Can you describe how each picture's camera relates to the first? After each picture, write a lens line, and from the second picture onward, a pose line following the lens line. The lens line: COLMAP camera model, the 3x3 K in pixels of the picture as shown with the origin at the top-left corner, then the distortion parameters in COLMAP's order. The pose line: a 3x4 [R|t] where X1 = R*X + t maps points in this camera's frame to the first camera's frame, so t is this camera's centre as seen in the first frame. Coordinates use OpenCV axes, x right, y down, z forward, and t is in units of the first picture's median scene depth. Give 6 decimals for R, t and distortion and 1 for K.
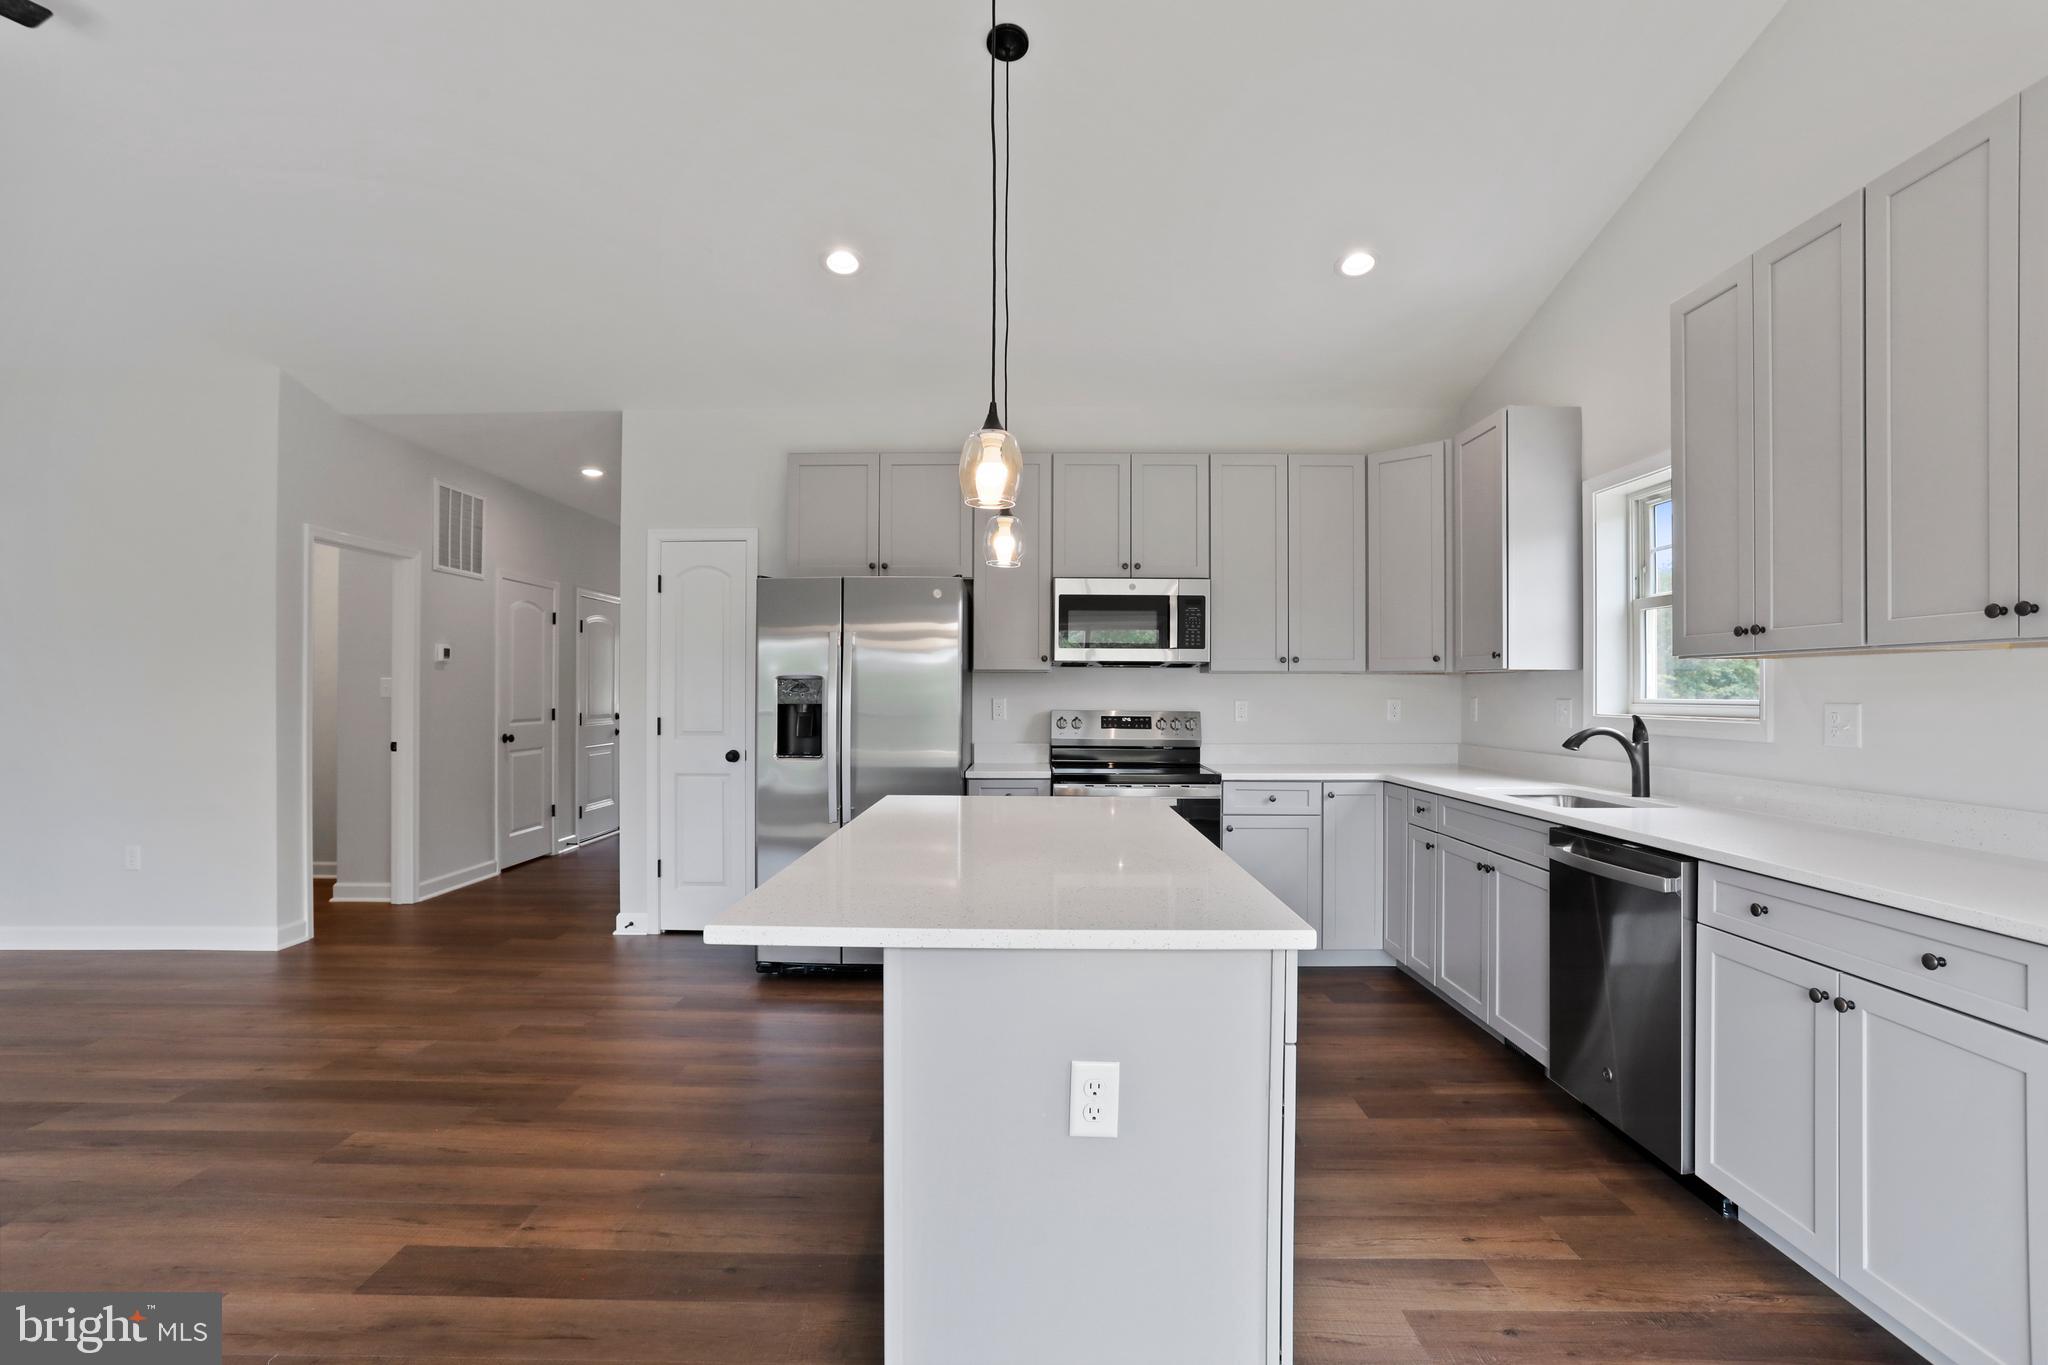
lens RADIAL K [[991.9, 0, 1014.9], [0, 991.9, 684.8], [0, 0, 1]] dist [-0.062720, 0.034296]
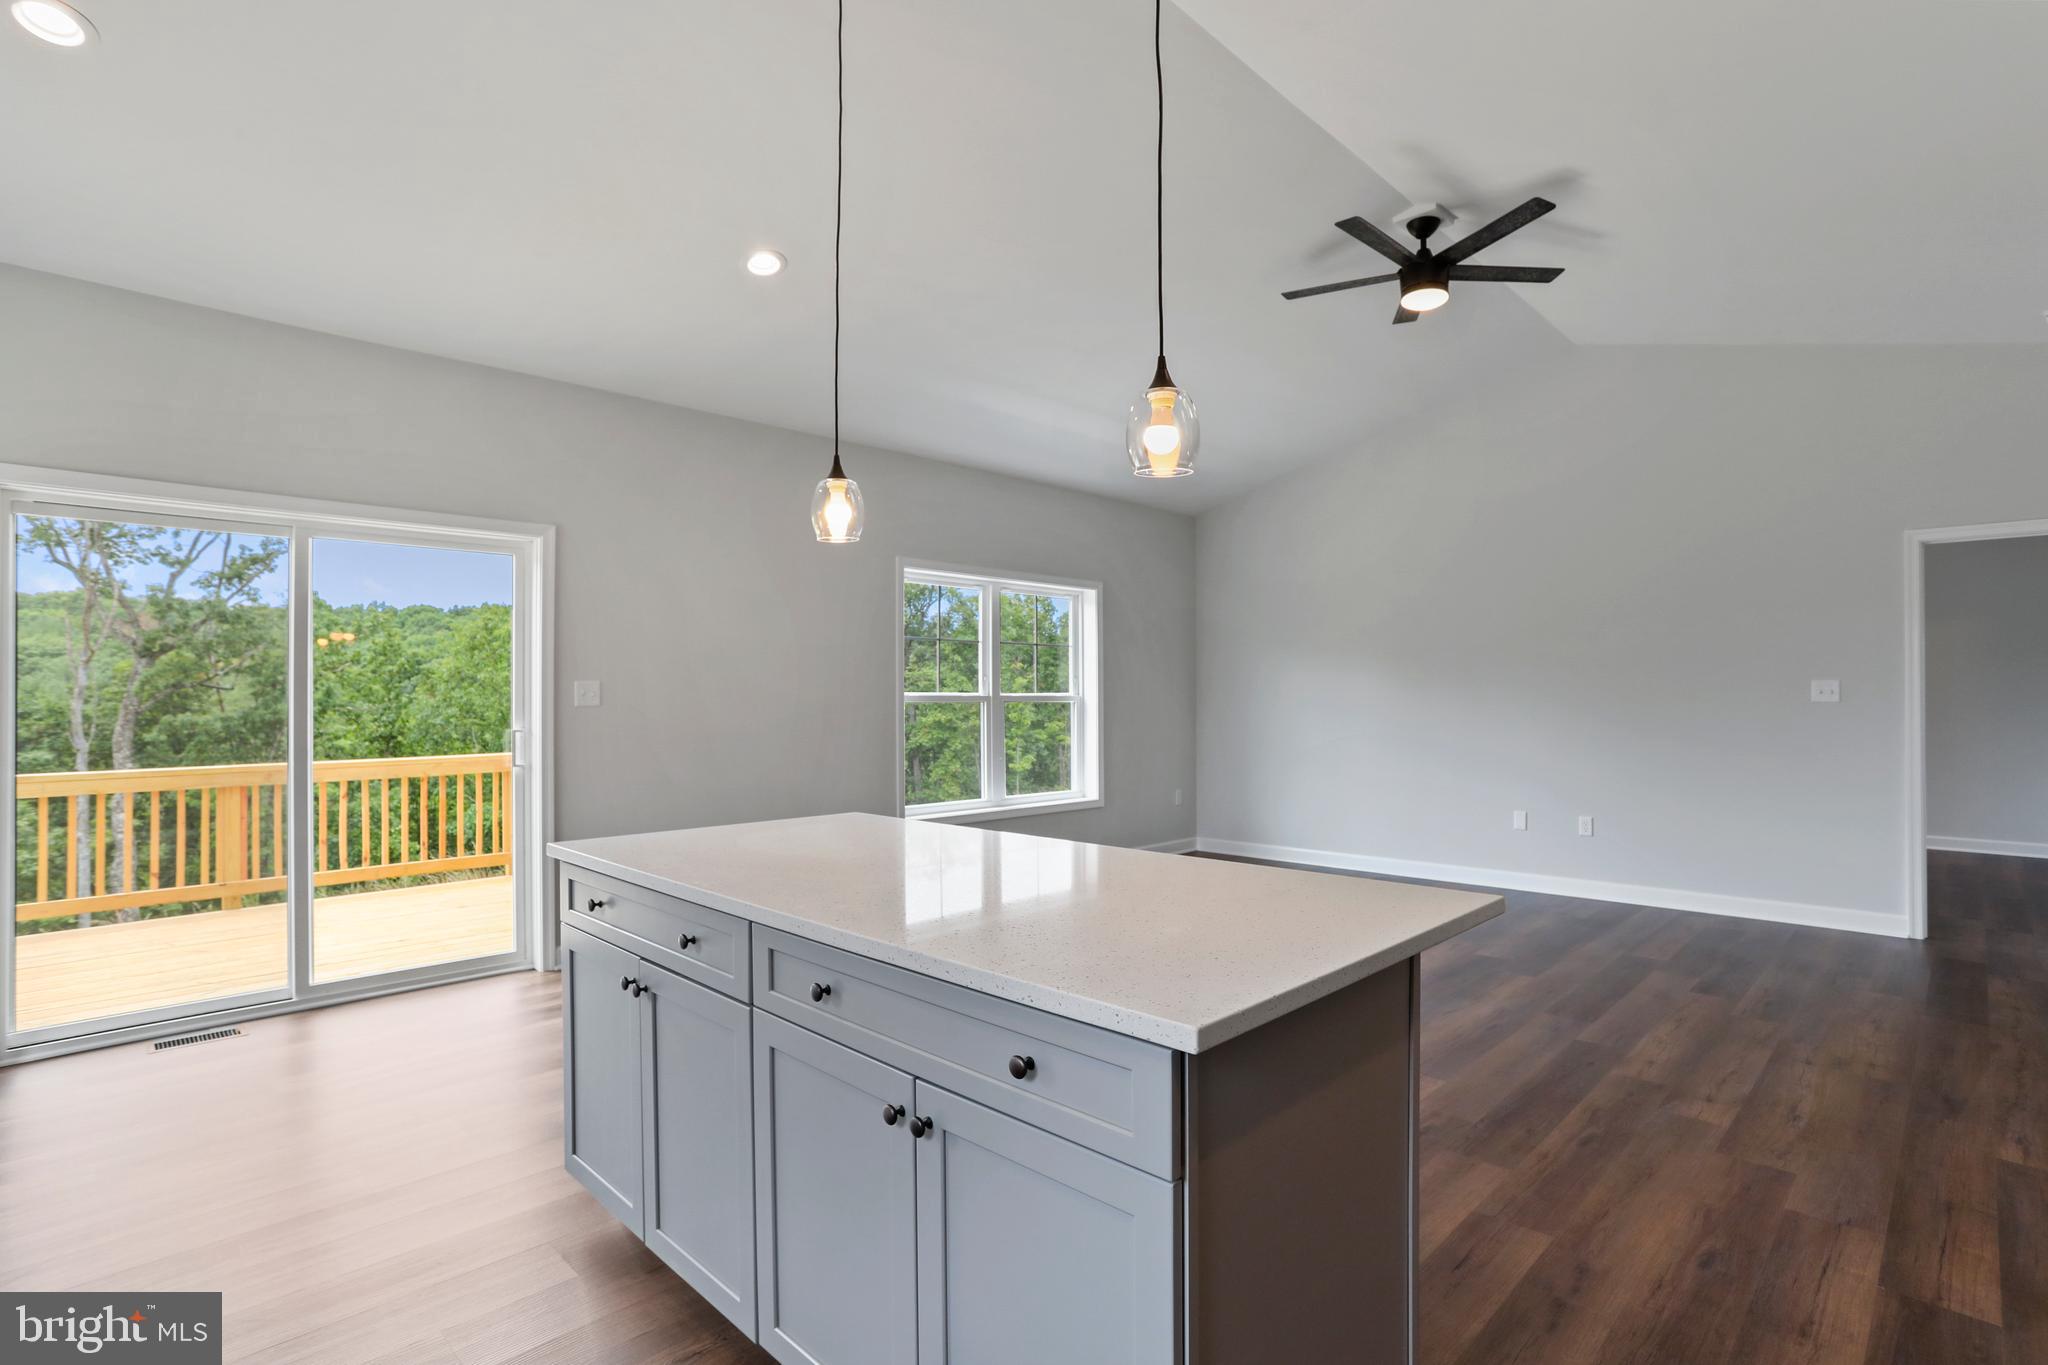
lens RADIAL K [[992.1, 0, 1012.9], [0, 992.1, 691.0], [0, 0, 1]] dist [-0.061461, 0.027408]
pose [[-0.698218, -0.004940, -0.715868, 0.320362], [0.006389, 0.999893, -0.013132, 0.009495], [0.715857, -0.013743, -0.698112, 0.923835]]
